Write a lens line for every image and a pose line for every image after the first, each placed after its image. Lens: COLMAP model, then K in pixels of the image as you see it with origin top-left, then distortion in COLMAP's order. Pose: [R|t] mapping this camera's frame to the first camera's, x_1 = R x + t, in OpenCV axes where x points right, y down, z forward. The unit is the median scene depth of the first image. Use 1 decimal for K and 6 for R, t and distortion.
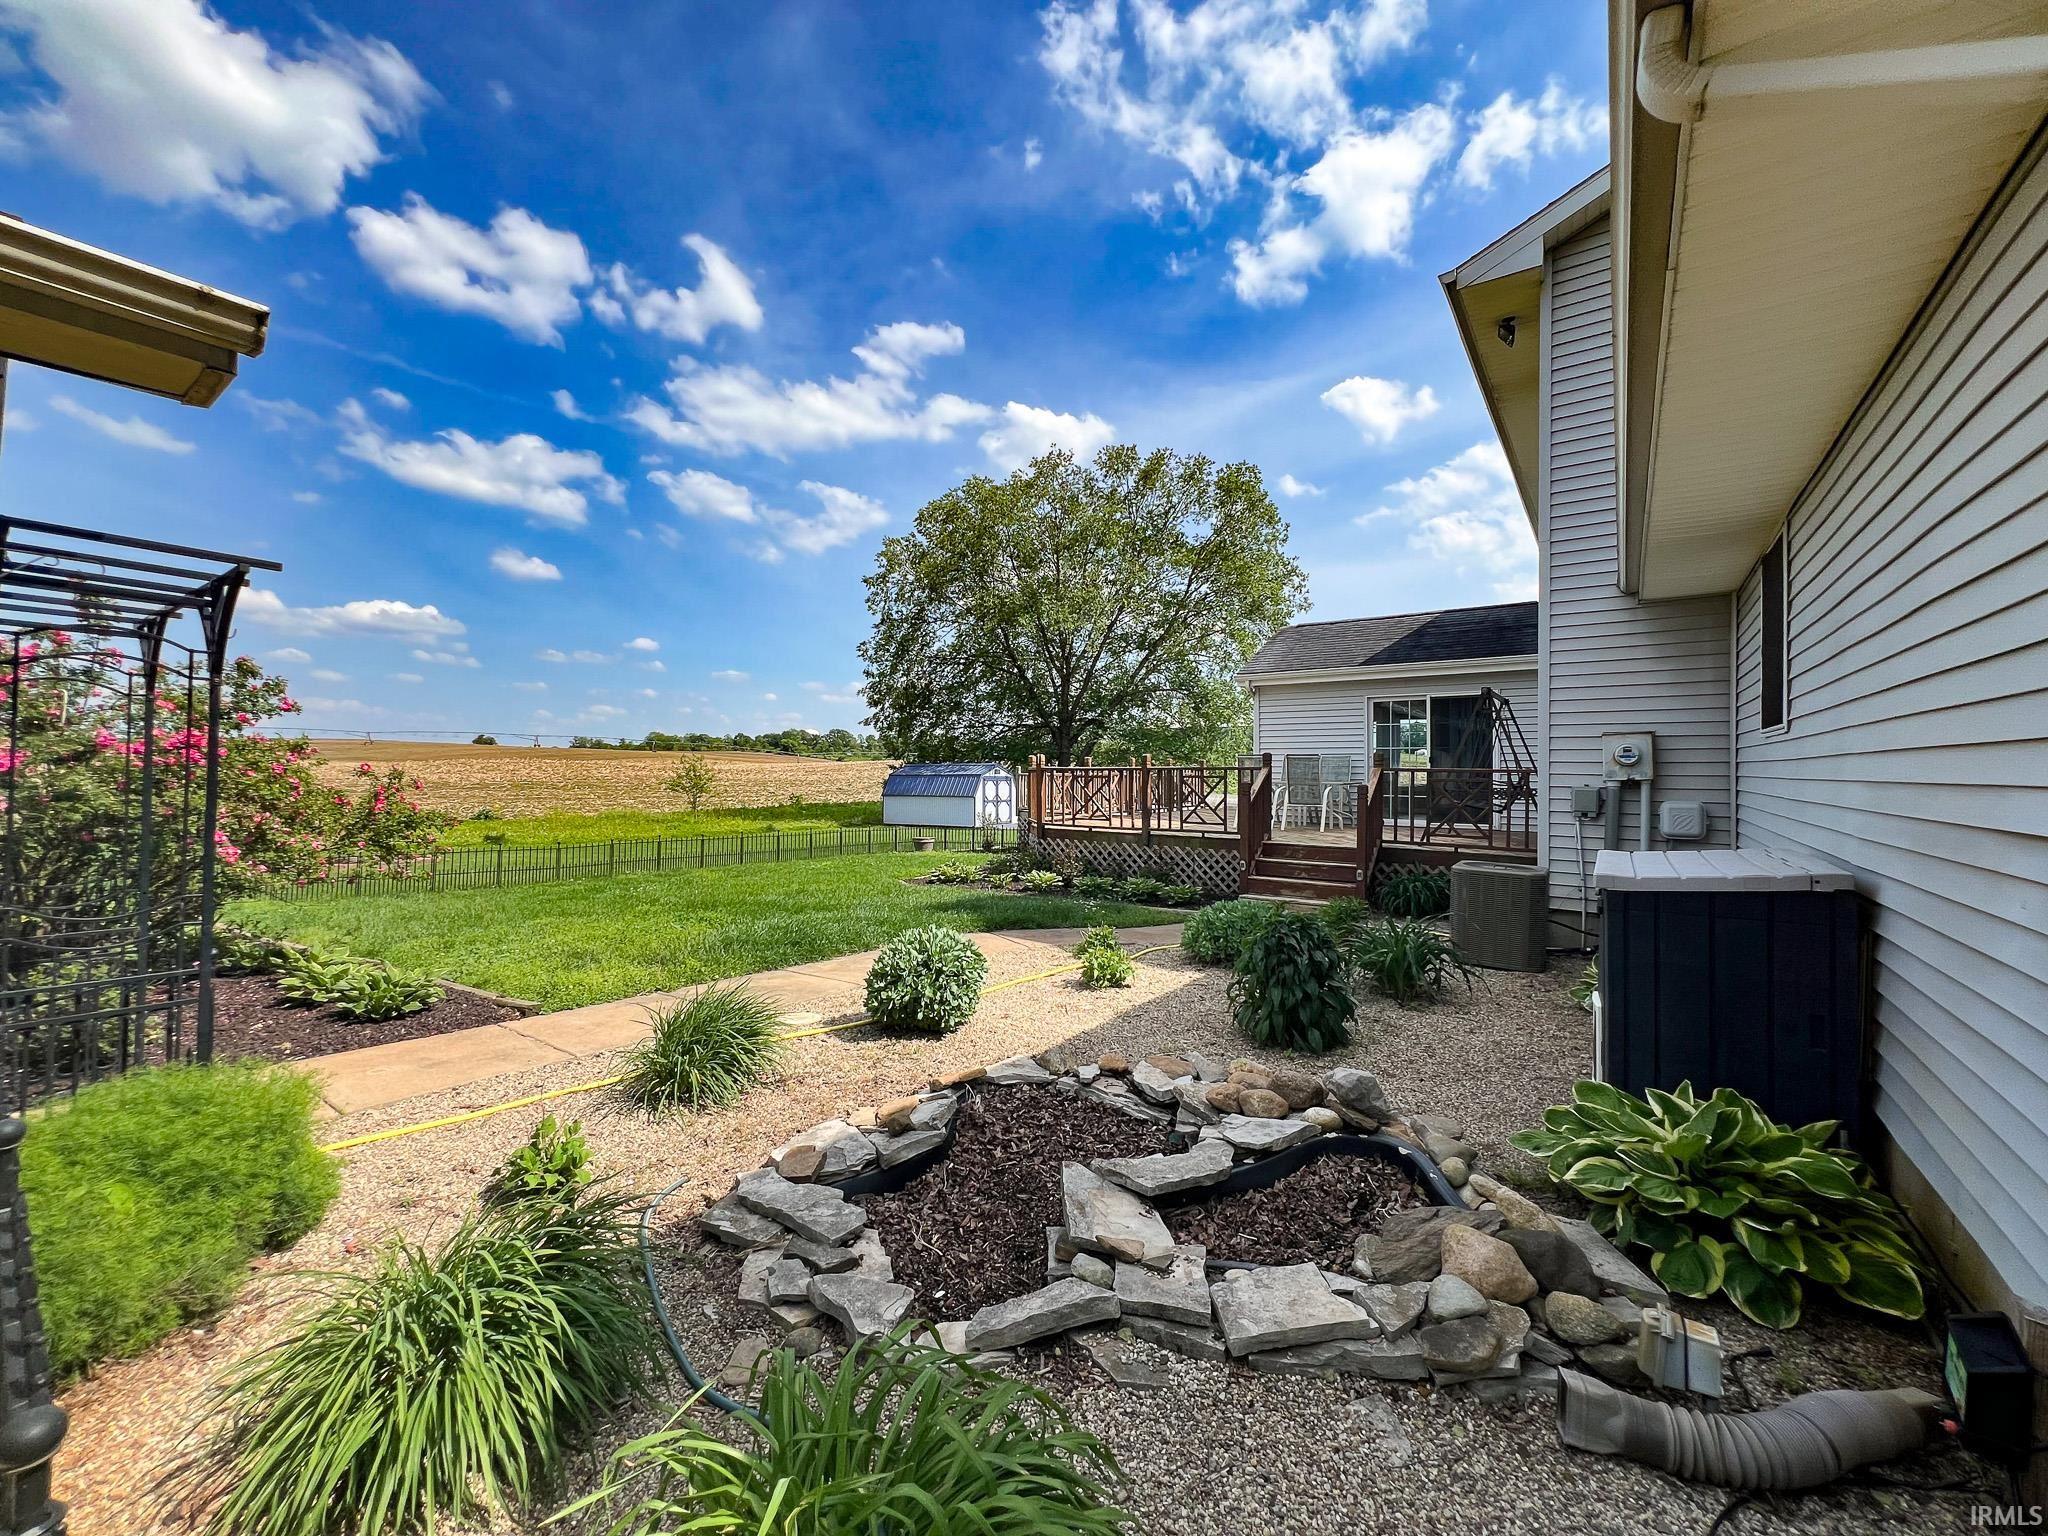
lens RADIAL K [[813.9, 0, 1026.7], [0, 813.9, 769.8], [0, 0, 1]] dist [0.001536, 0.000054]
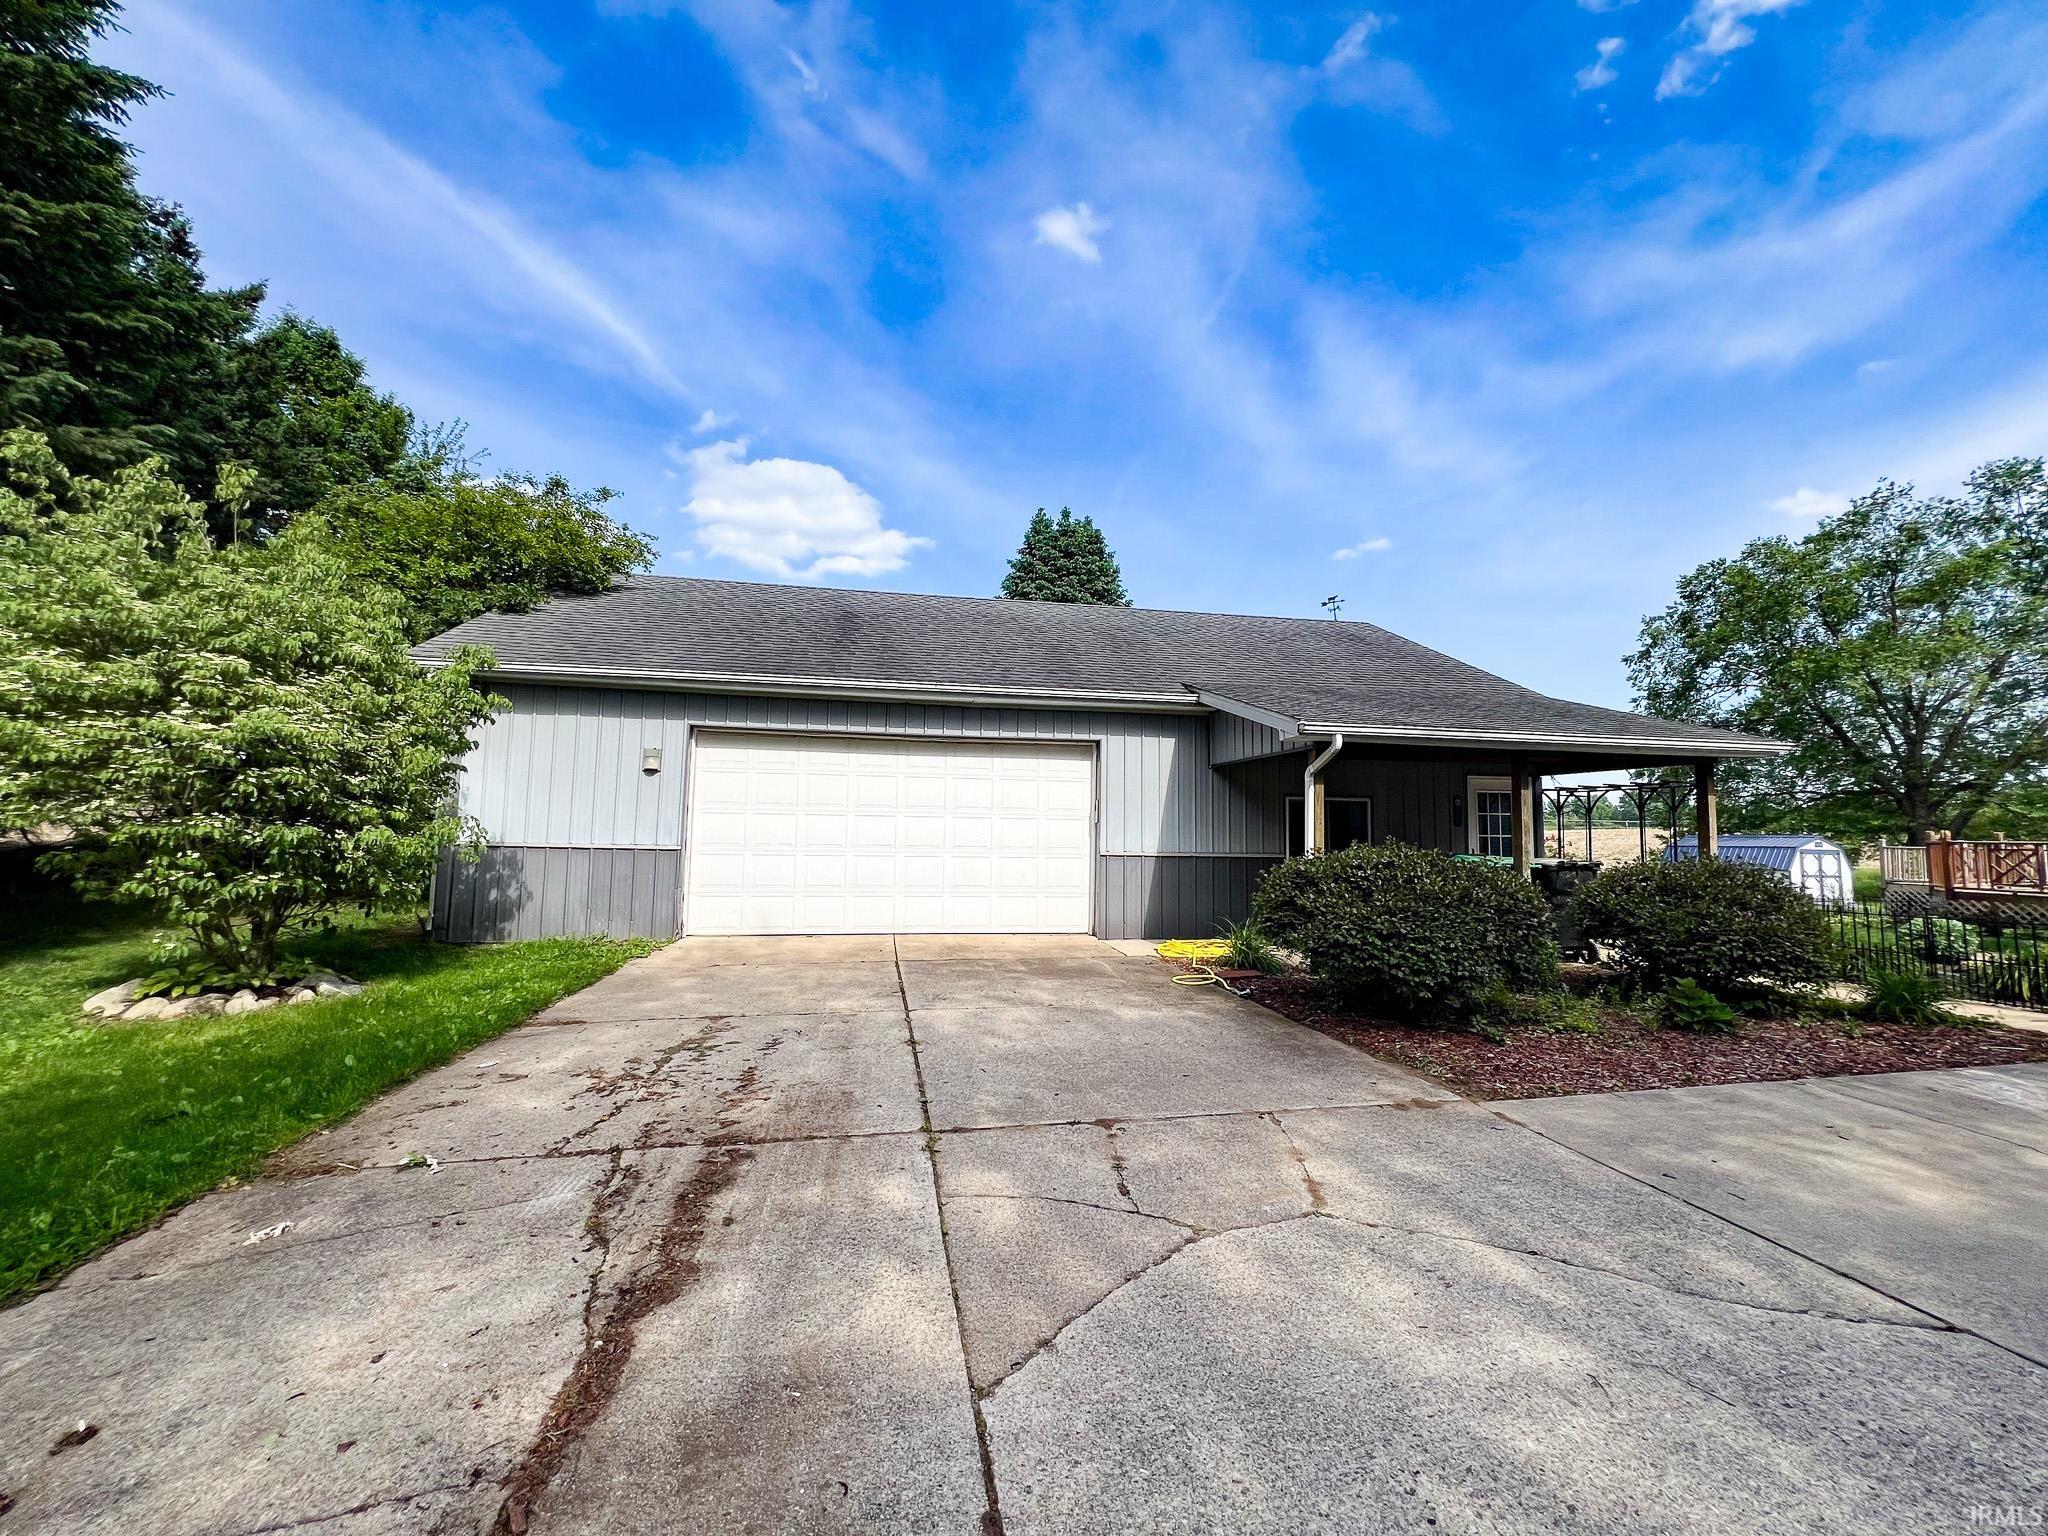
lens RADIAL K [[813.9, 0, 1020.6], [0, 813.9, 760.3], [0, 0, 1]] dist [0.001536, 0.000054]
pose [[0.723891, -0.056155, -0.687625, -0.046772], [-0.009474, 0.995779, -0.091295, 0.000277], [0.689849, 0.072602, 0.720303, -0.283060]]
